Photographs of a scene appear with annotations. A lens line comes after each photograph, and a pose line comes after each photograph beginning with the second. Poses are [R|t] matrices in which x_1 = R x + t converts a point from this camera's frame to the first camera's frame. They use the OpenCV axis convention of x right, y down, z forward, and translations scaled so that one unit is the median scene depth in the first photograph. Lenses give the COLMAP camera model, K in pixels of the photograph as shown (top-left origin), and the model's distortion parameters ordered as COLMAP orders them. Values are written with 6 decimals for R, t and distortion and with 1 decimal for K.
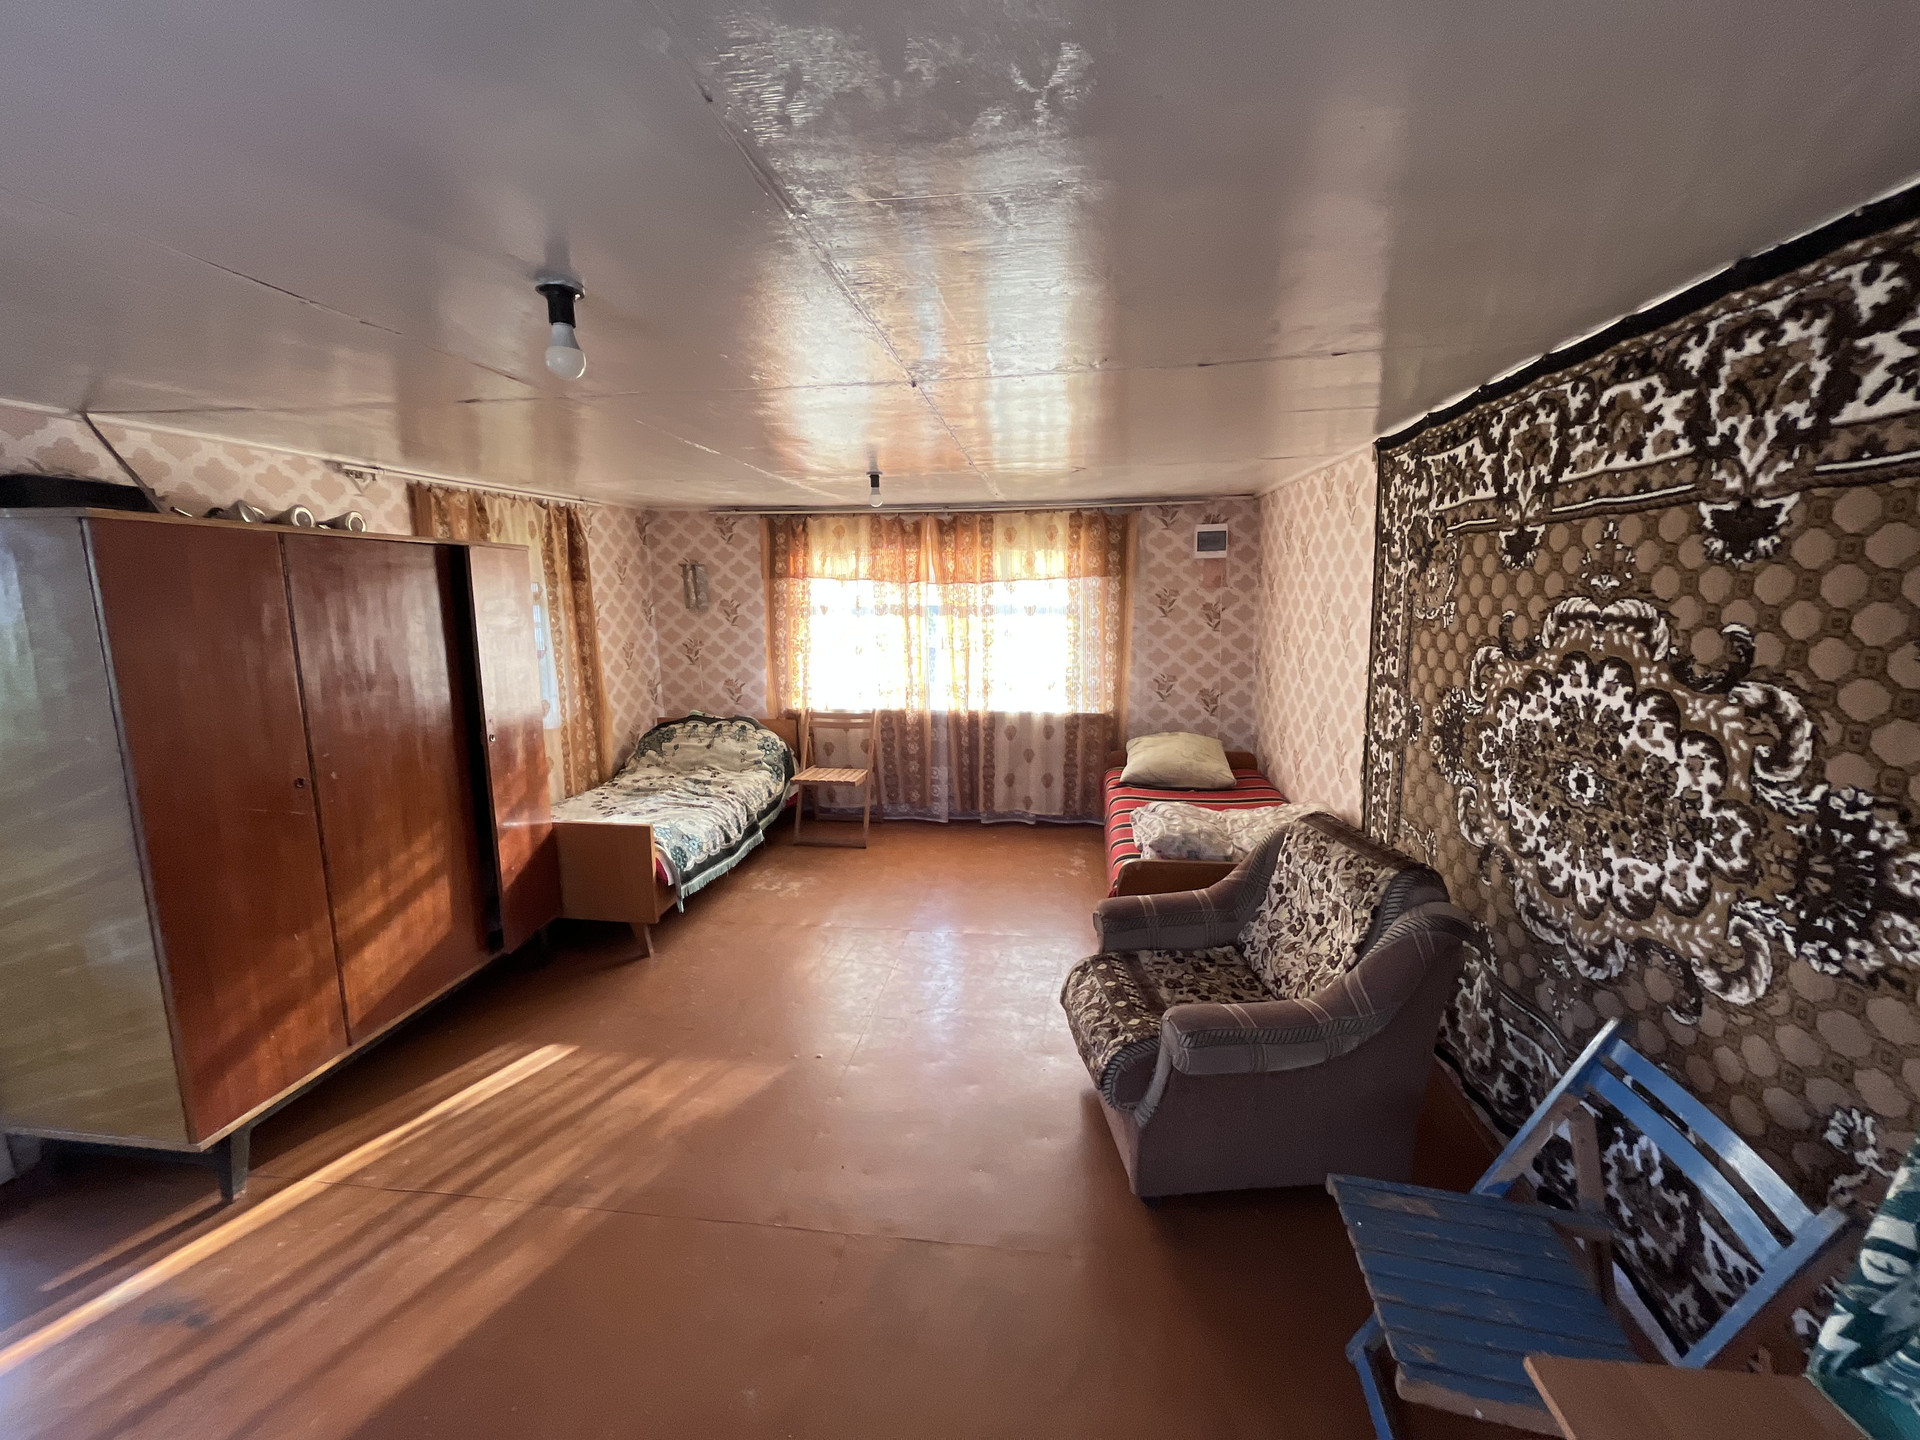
lens RADIAL K [[781.7, 0, 966.2], [0, 781.7, 719.1], [0, 0, 1]] dist [-0.004543, -0.000154]
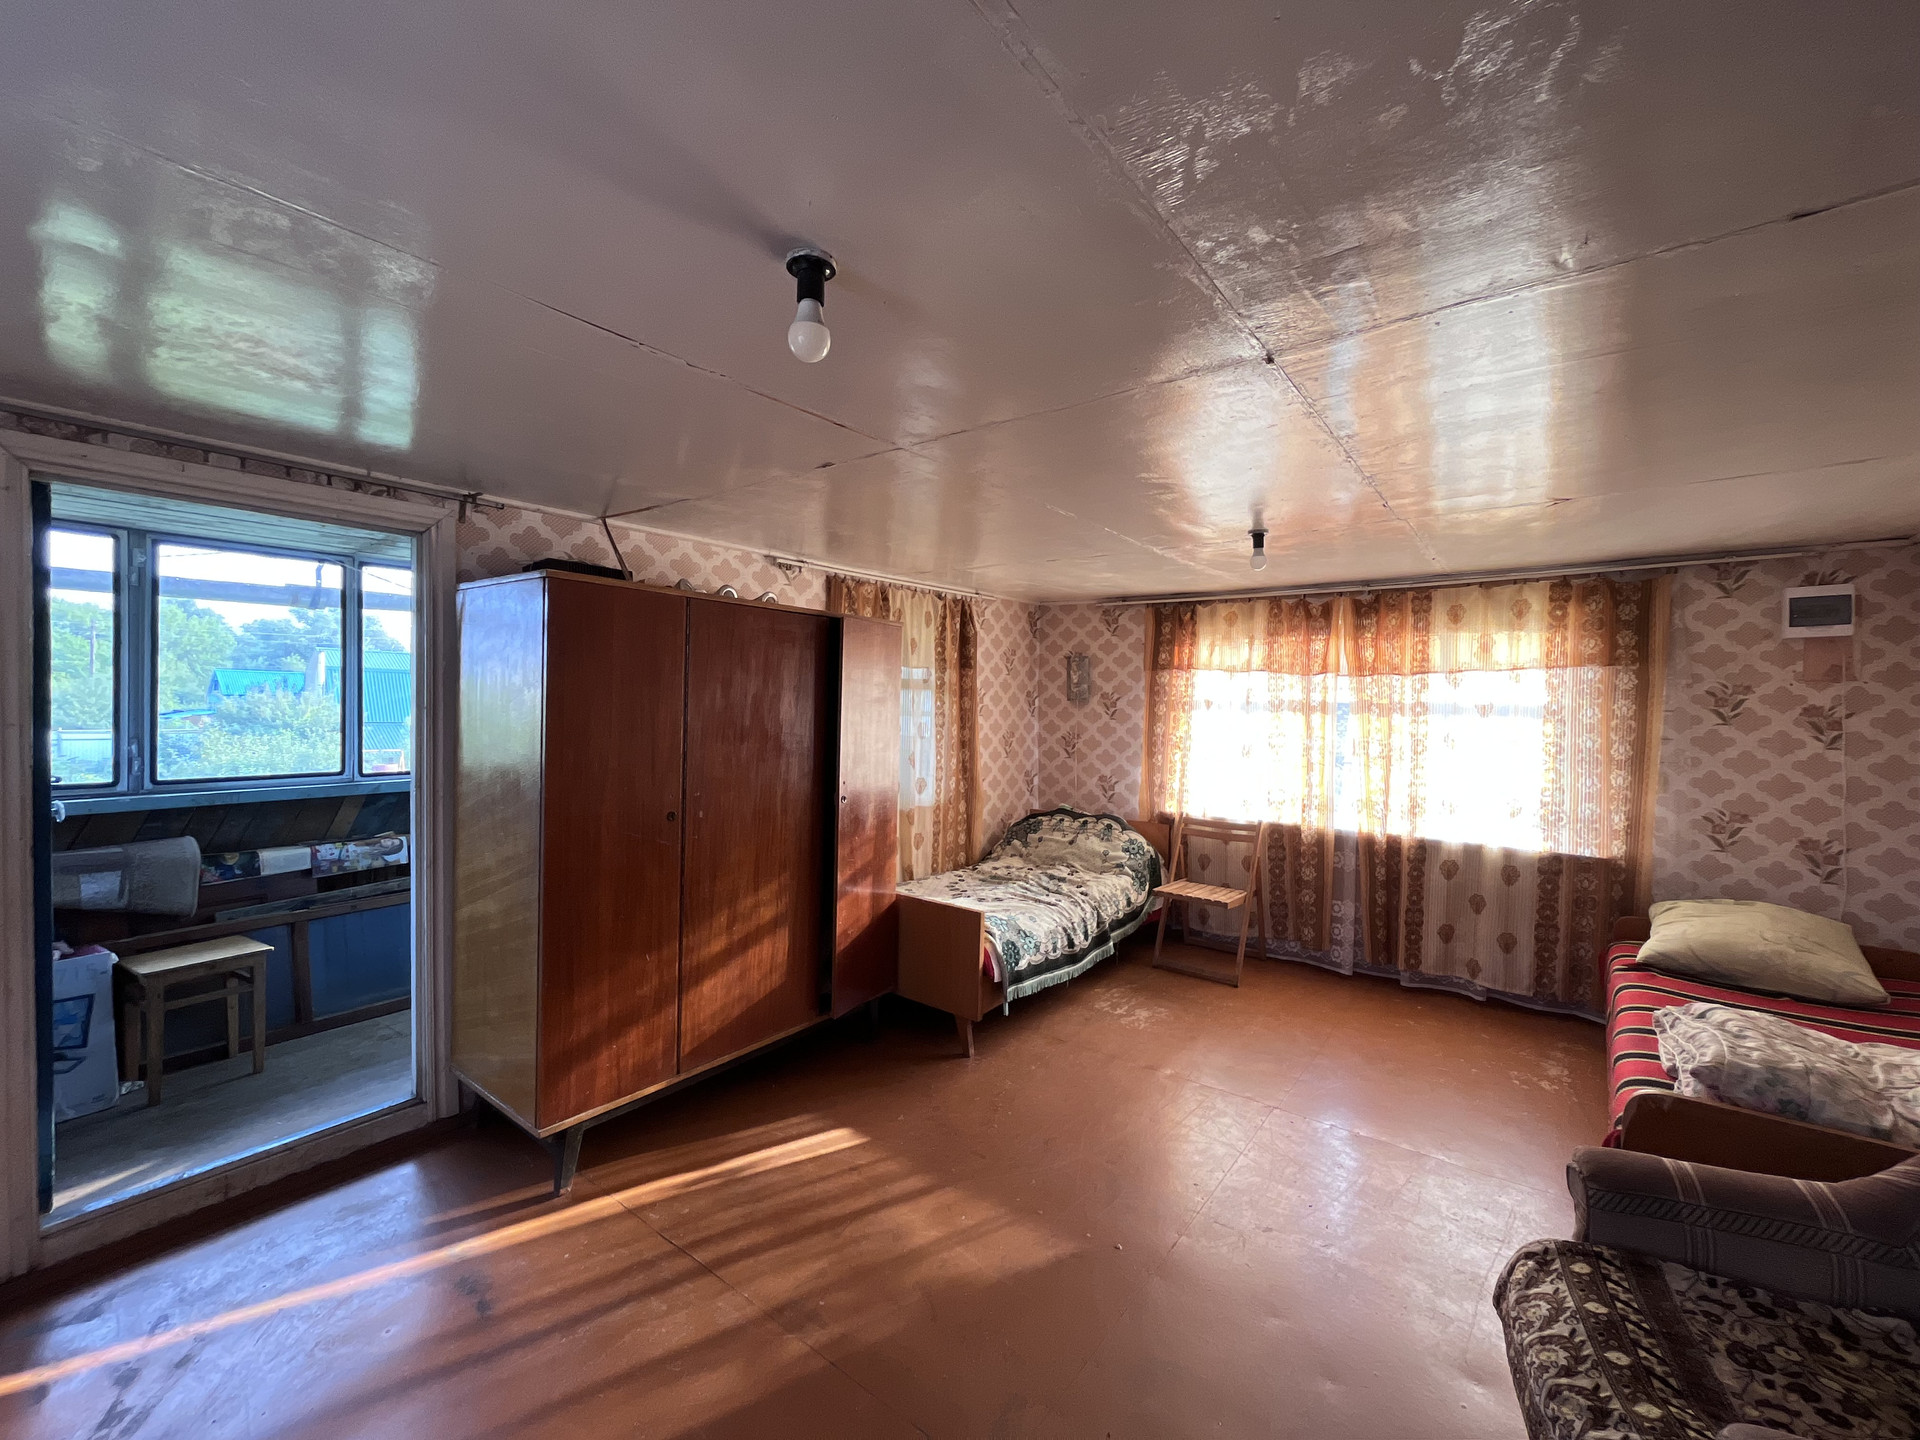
lens RADIAL K [[781.7, 0, 960.7], [0, 781.7, 718.7], [0, 0, 1]] dist [-0.002472, 0.000379]
pose [[0.862148, 0.031640, -0.505668, 0.027714], [-0.107132, 0.986866, -0.120907, 0.015969], [0.495201, 0.158413, 0.854214, 0.102386]]
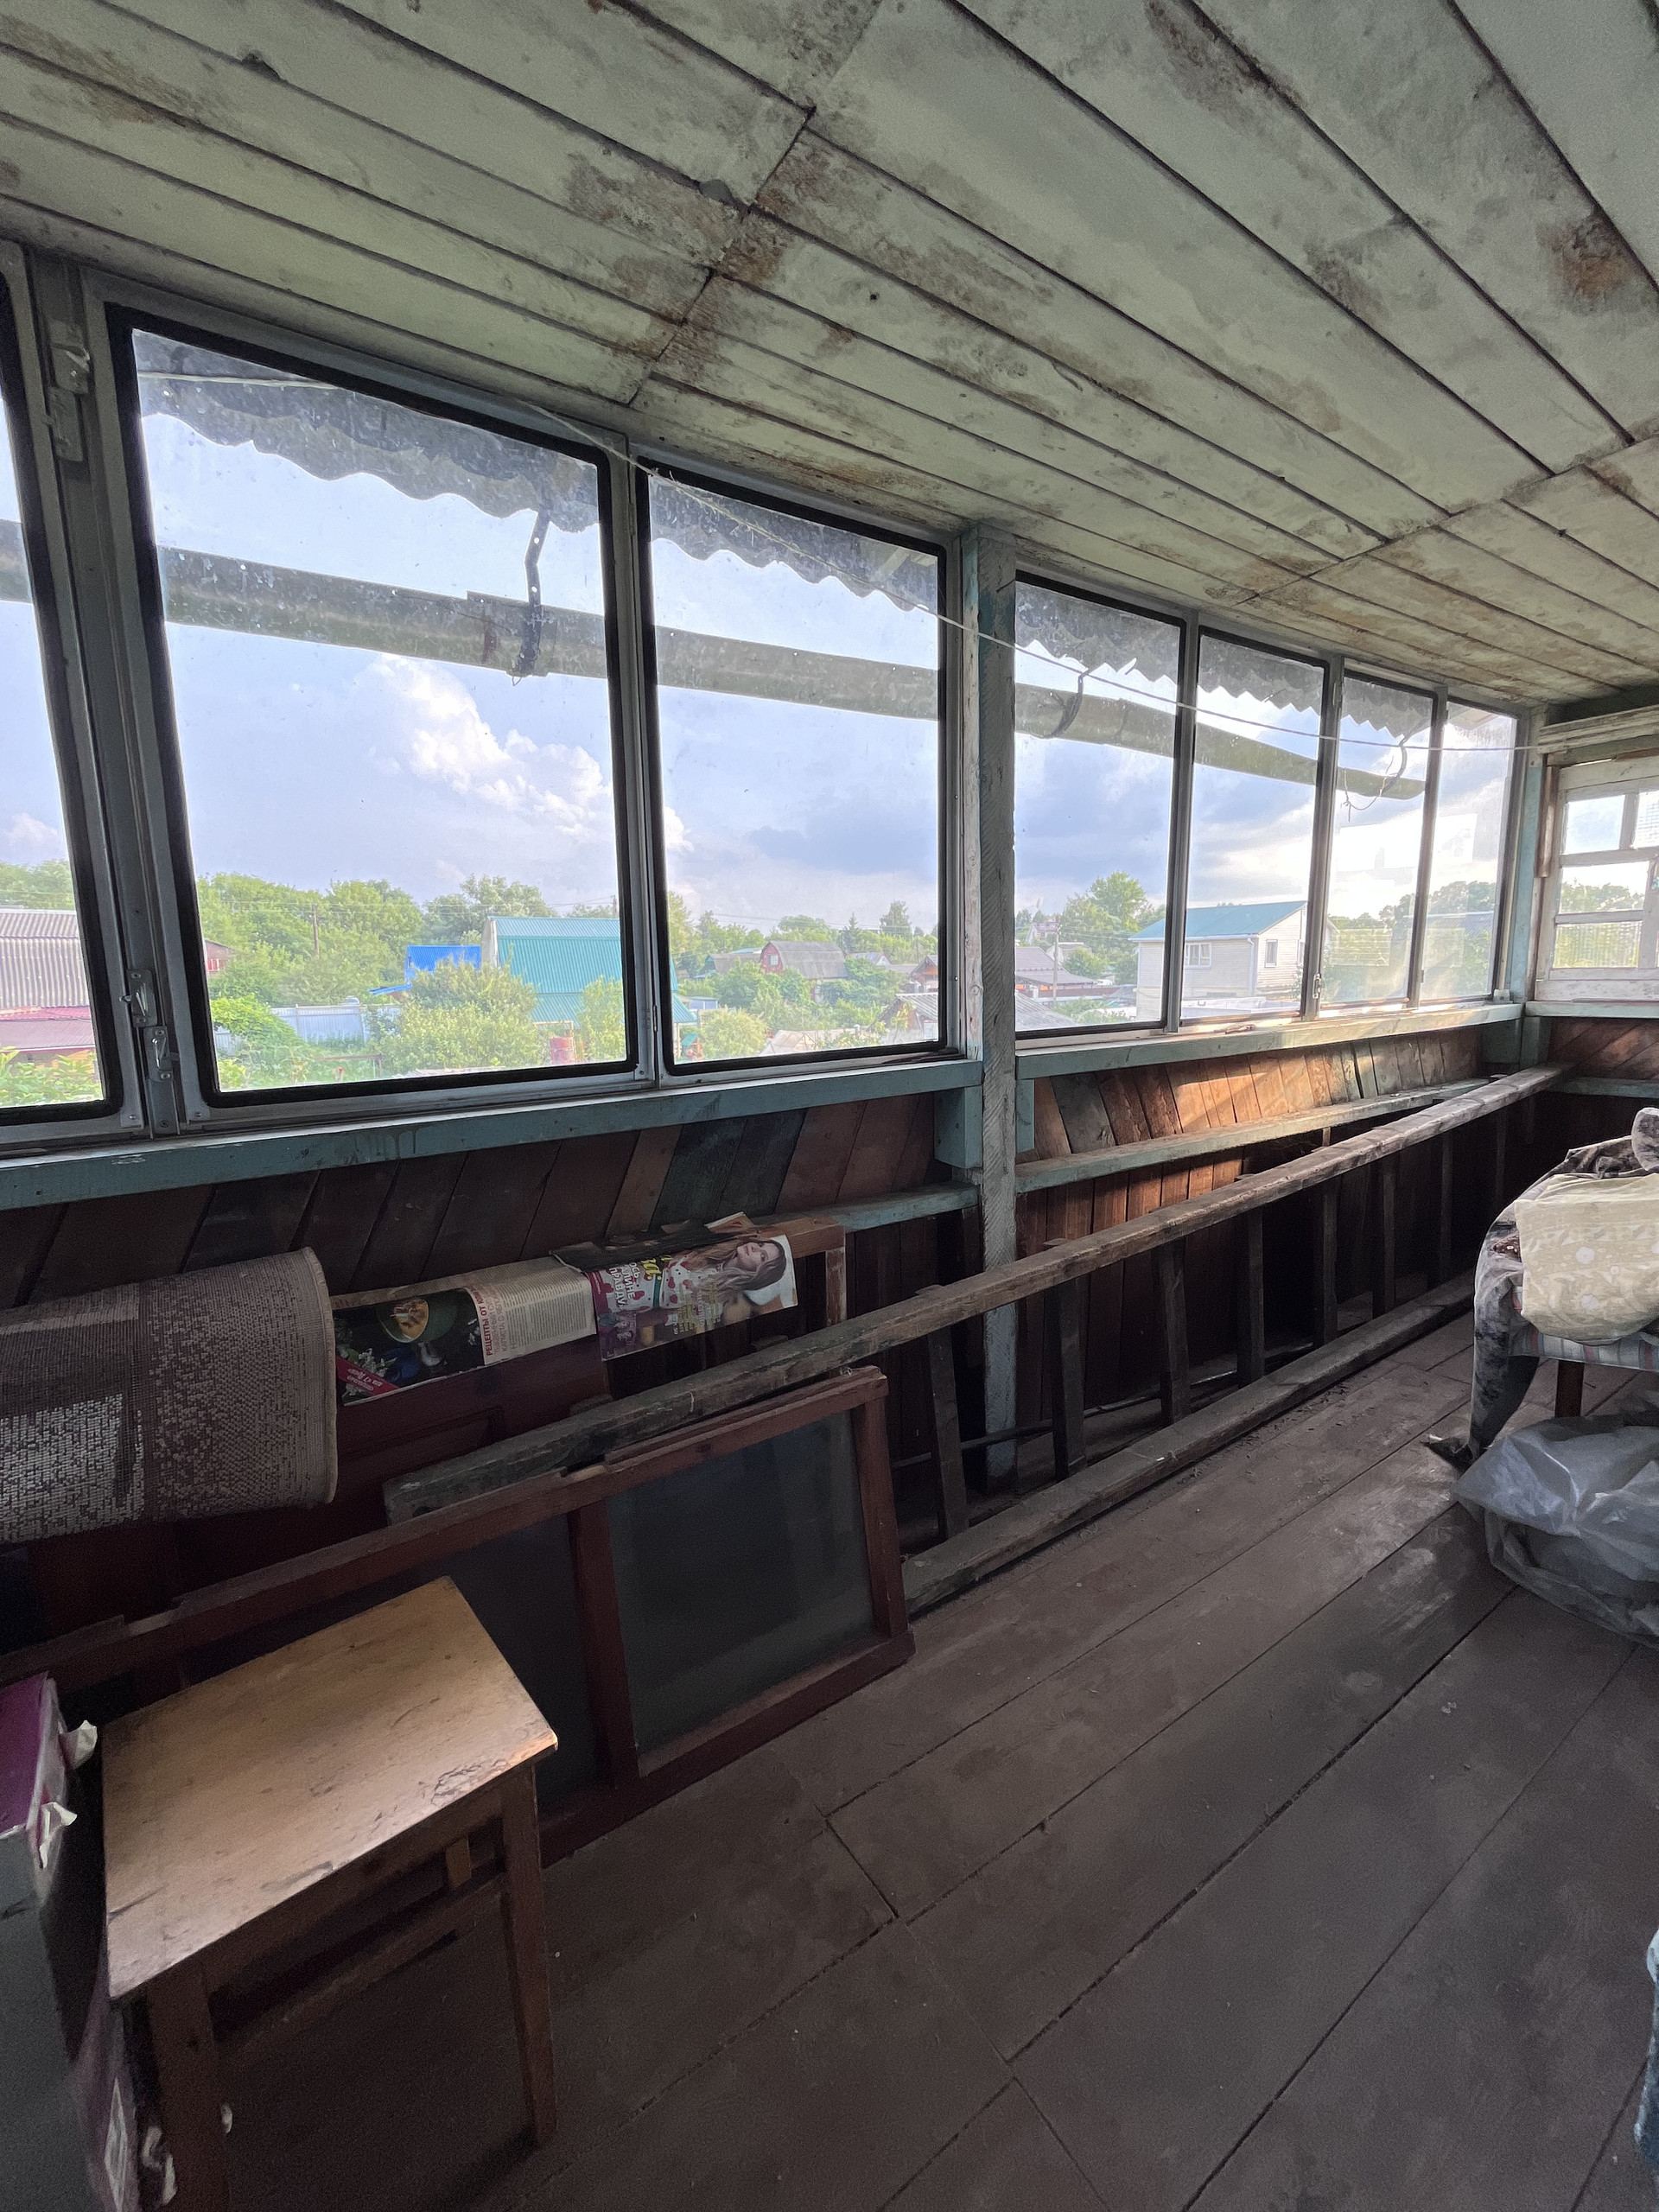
lens RADIAL K [[896.8, 0, 834.7], [0, 896.8, 1107.6], [0, 0, 1]] dist [-0.006306, -0.000224]
pose [[0.654861, 0.116754, -0.746676, -0.560308], [-0.113528, 0.991981, 0.055543, 0.028934], [0.747173, 0.048395, 0.662865, 0.293850]]
